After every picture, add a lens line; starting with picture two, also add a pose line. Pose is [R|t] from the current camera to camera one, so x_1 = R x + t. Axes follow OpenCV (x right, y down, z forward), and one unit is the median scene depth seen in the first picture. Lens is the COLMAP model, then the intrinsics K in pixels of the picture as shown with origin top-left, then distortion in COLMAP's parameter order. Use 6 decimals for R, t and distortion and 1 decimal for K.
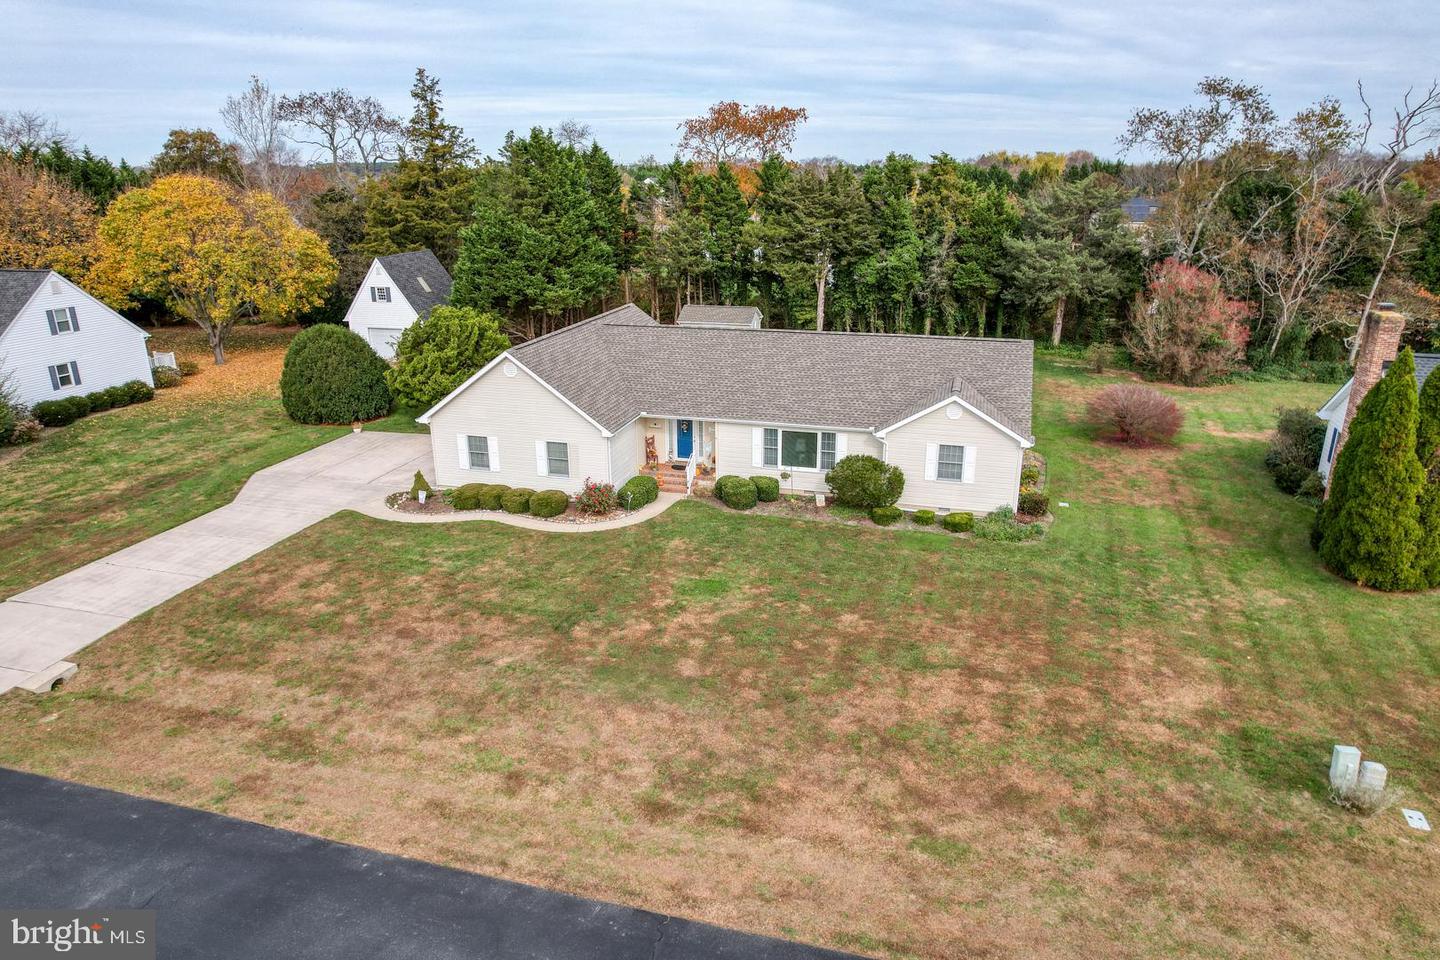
lens RADIAL K [[939.9, 0, 714.8], [0, 939.9, 479.8], [0, 0, 1]] dist [-0.077212, 0.062937]
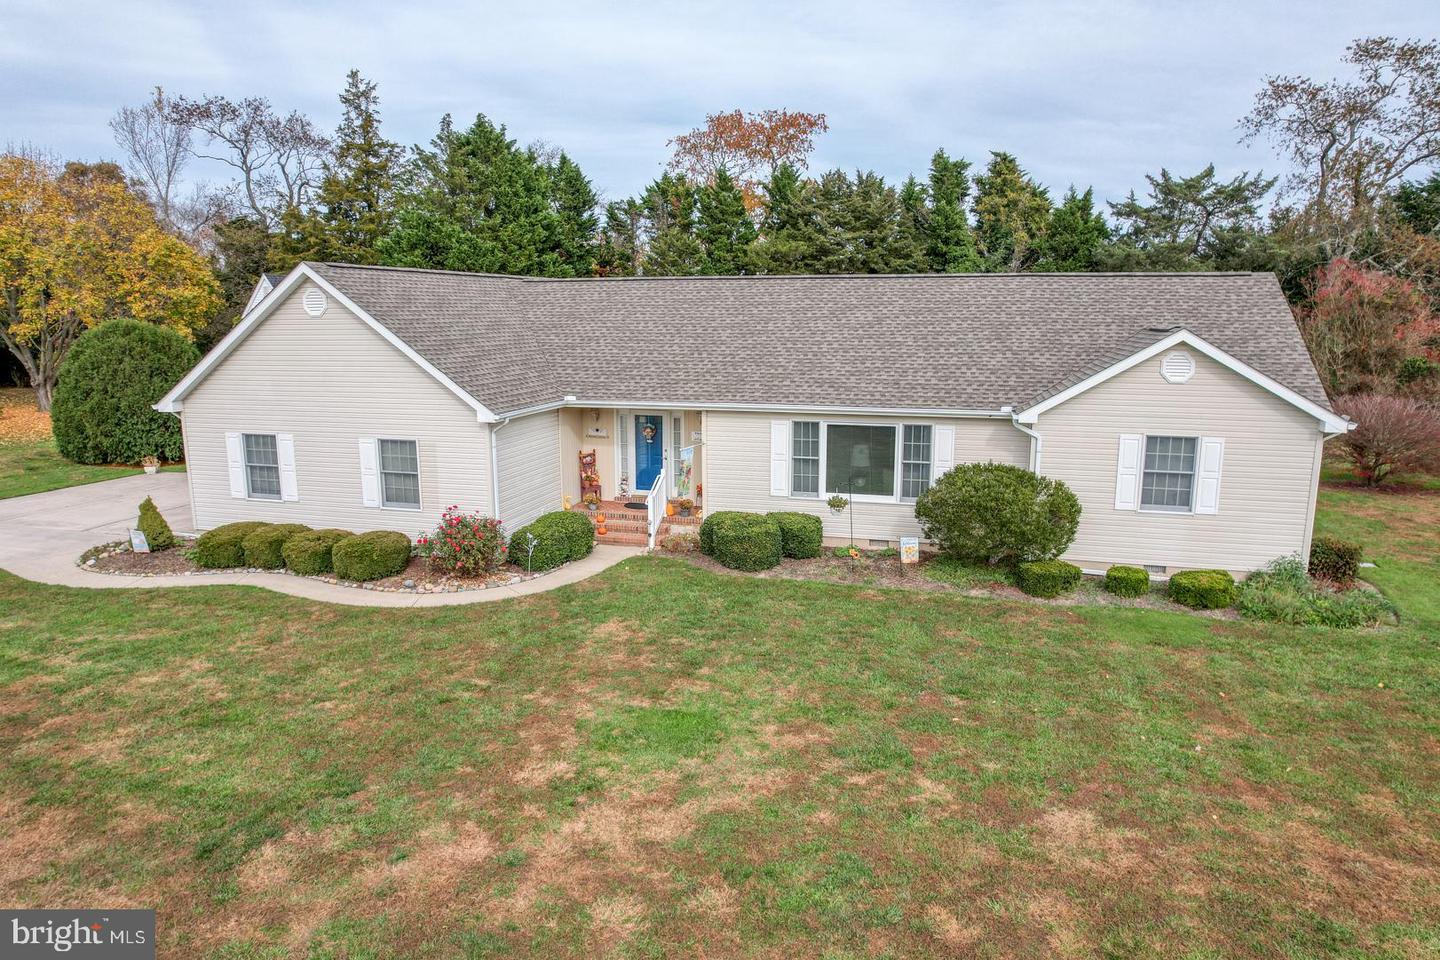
lens RADIAL K [[939.9, 0, 714.8], [0, 939.9, 479.8], [0, 0, 1]] dist [-0.077212, 0.062937]
pose [[0.999989, 0.004165, -0.002178, 0.009521], [-0.004428, 0.990211, -0.139507, 0.053294], [0.001575, 0.139515, 0.990219, 0.486854]]
